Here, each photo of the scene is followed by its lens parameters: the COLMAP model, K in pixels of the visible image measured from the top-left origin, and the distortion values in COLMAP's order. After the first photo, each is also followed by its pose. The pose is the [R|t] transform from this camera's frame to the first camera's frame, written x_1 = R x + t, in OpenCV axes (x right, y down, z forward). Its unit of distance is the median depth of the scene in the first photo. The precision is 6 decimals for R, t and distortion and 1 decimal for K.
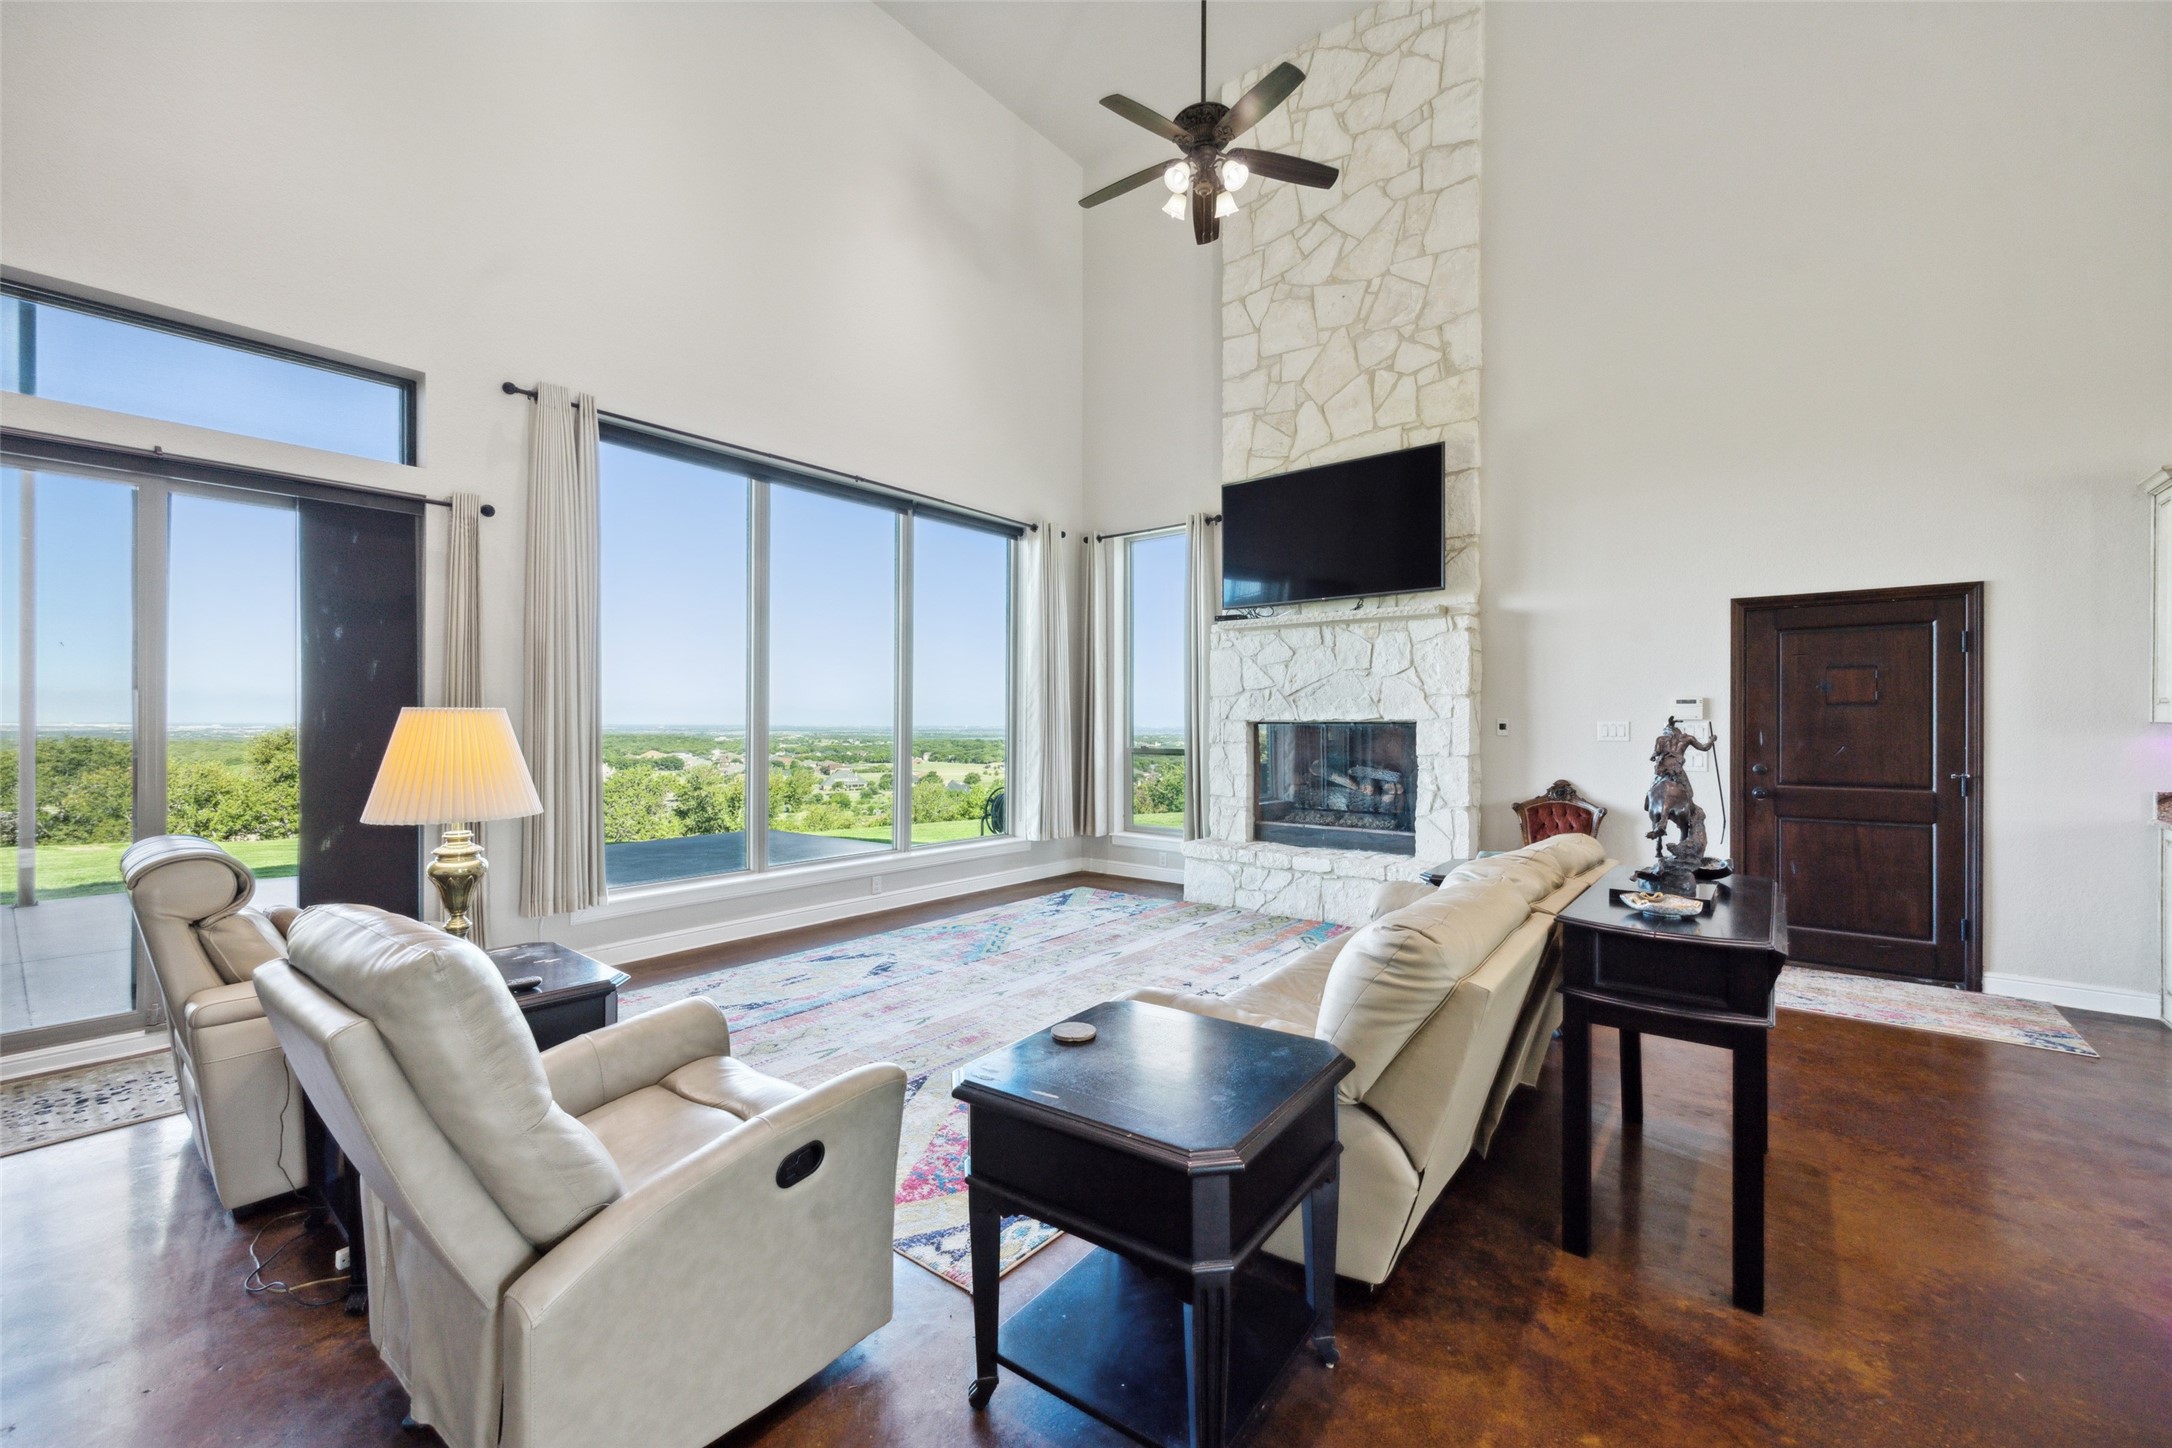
lens RADIAL K [[882.5, 0, 1098.2], [0, 882.5, 729.7], [0, 0, 1]] dist [0.007379, 0.000193]
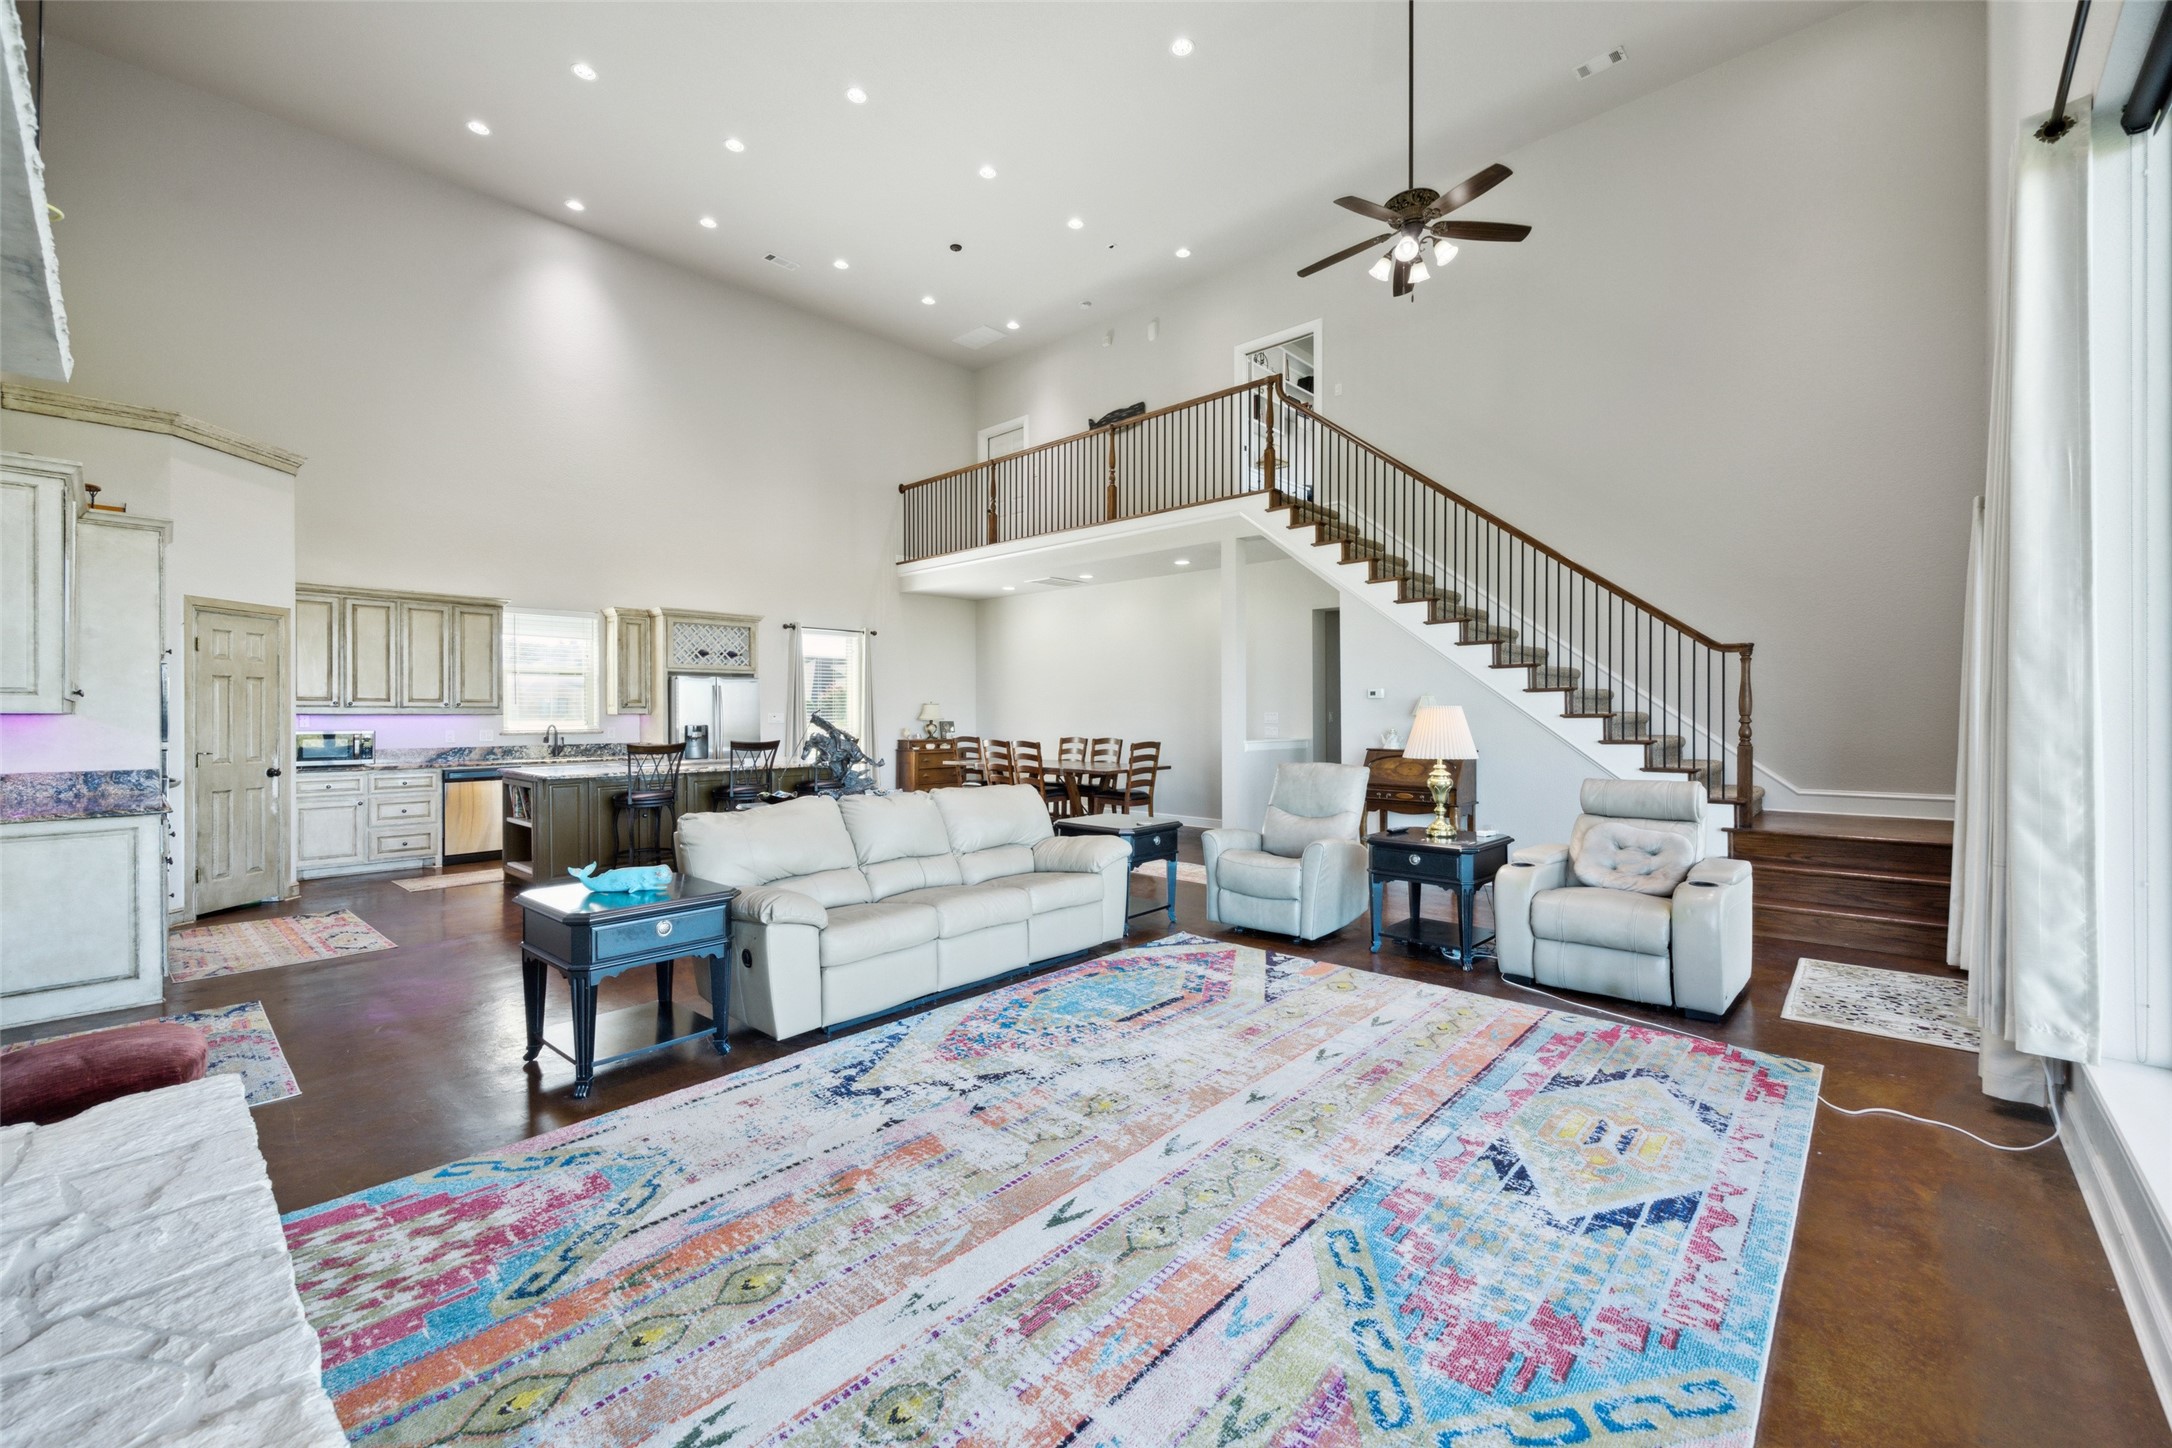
lens RADIAL K [[882.5, 0, 1096.7], [0, 882.5, 713.8], [0, 0, 1]] dist [0.007379, 0.000193]
pose [[-0.997316, -0.000415, 0.073223, -0.027405], [0.000065, 0.999979, 0.006547, -0.008684], [-0.073224, 0.006534, -0.997294, 1.276115]]
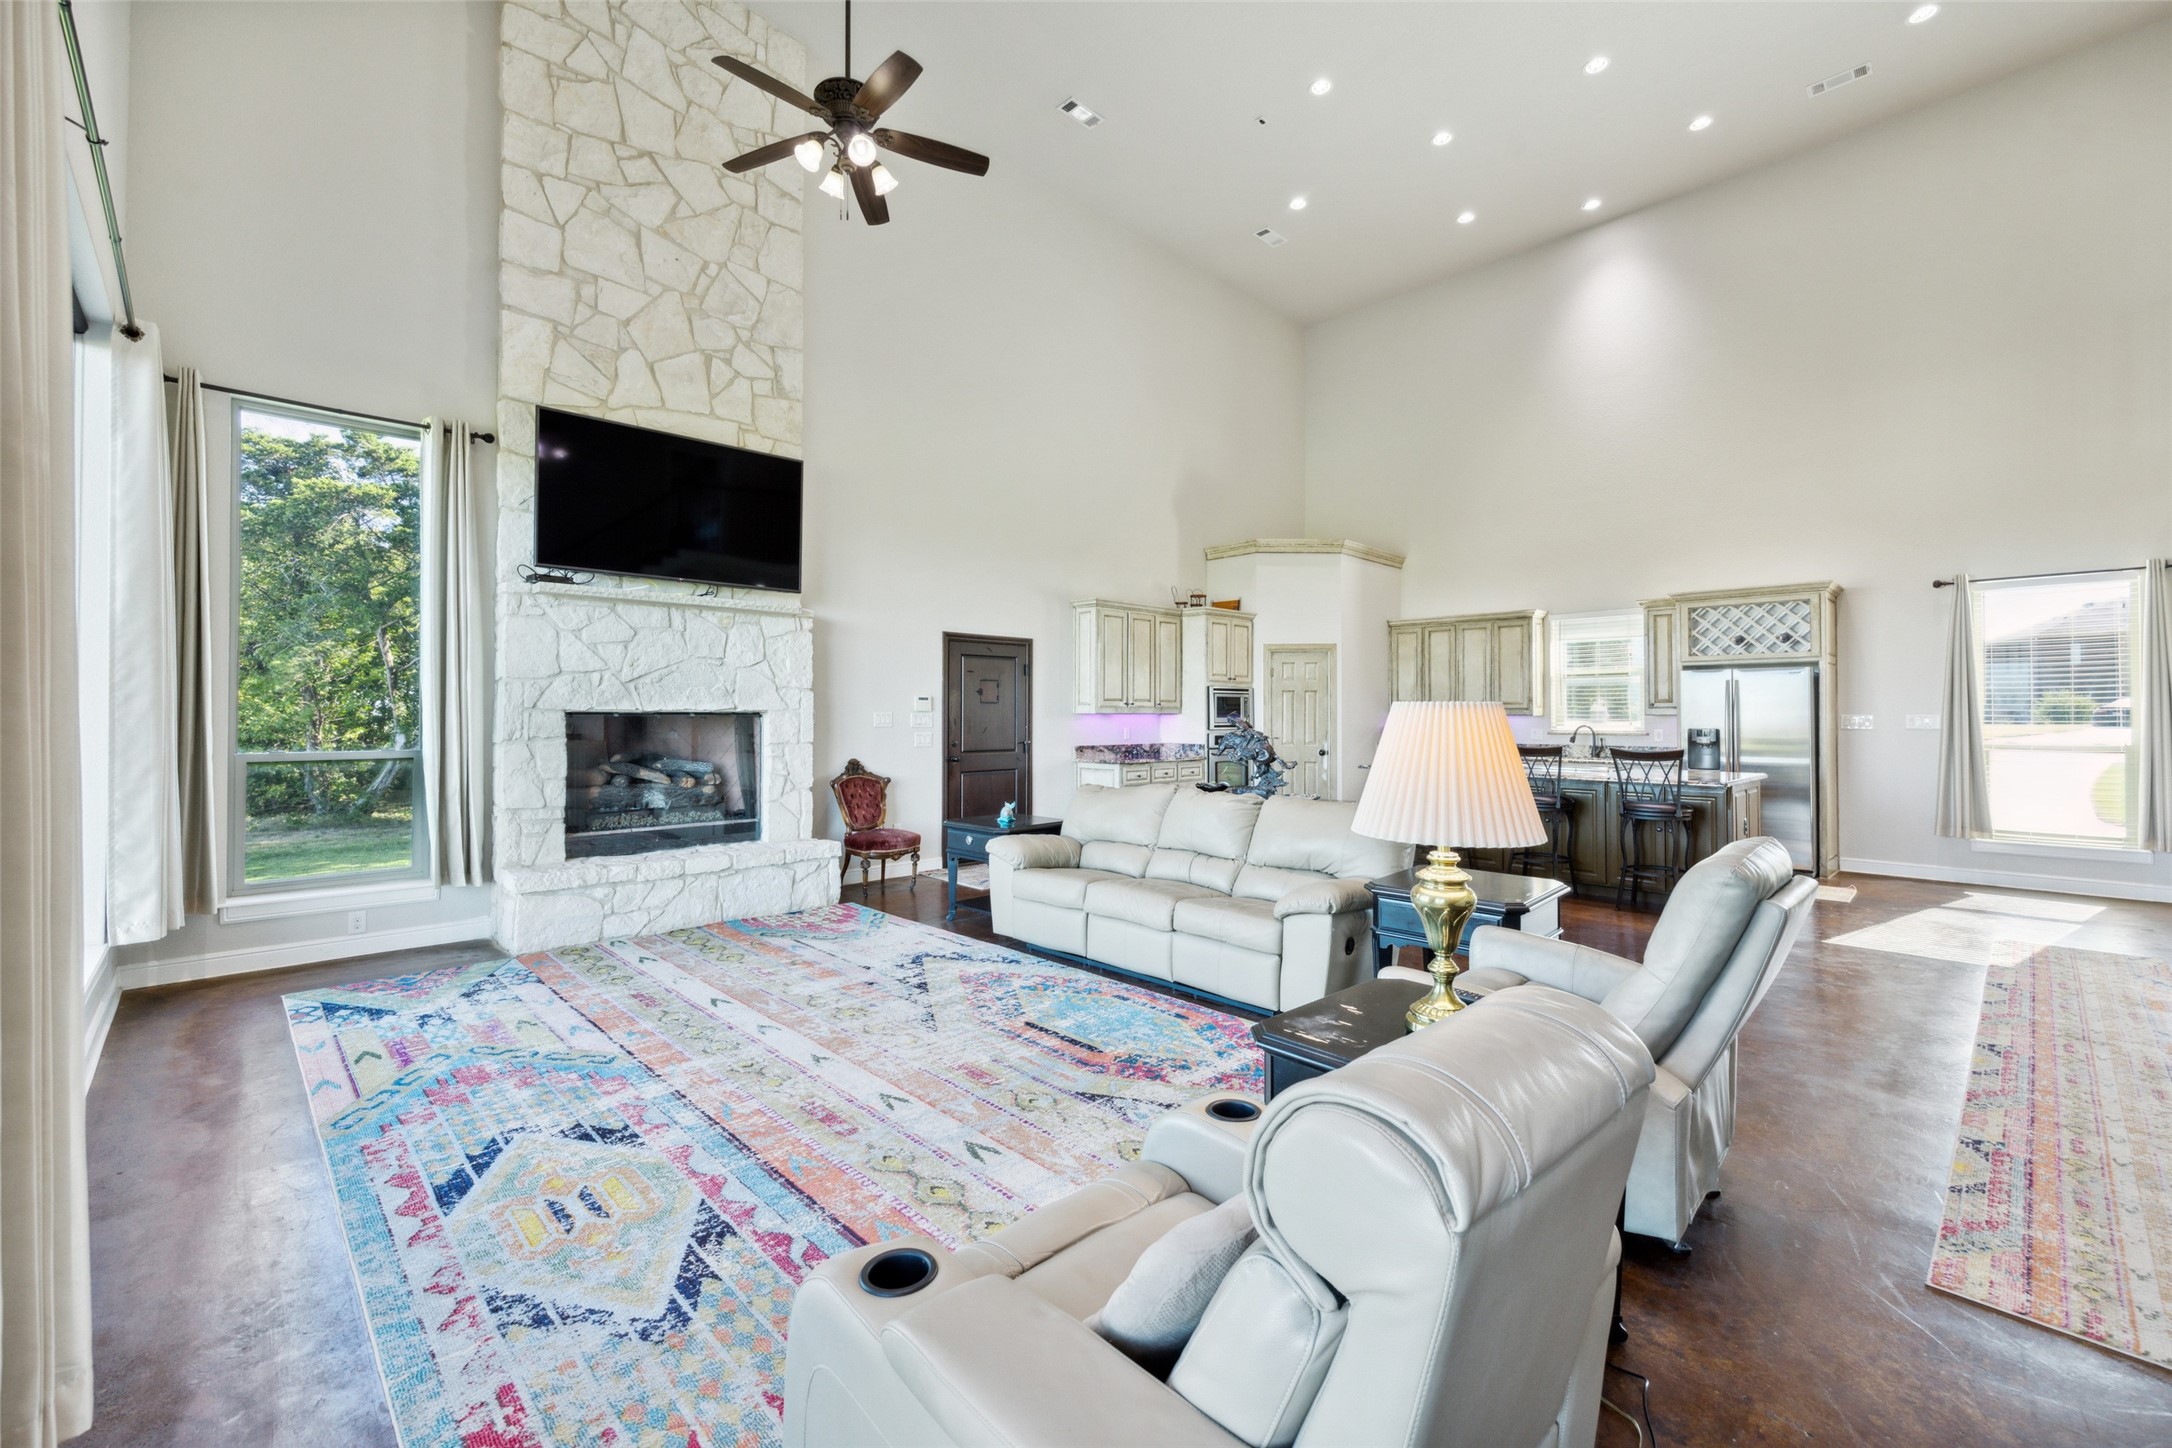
lens RADIAL K [[882.5, 0, 1067.8], [0, 882.5, 706.6], [0, 0, 1]] dist [0.007379, 0.000193]
pose [[0.143773, 0.005981, 0.989593, -0.643335], [0.004822, 0.999966, -0.006744, -0.006894], [-0.989599, 0.005741, 0.143739, 0.497296]]
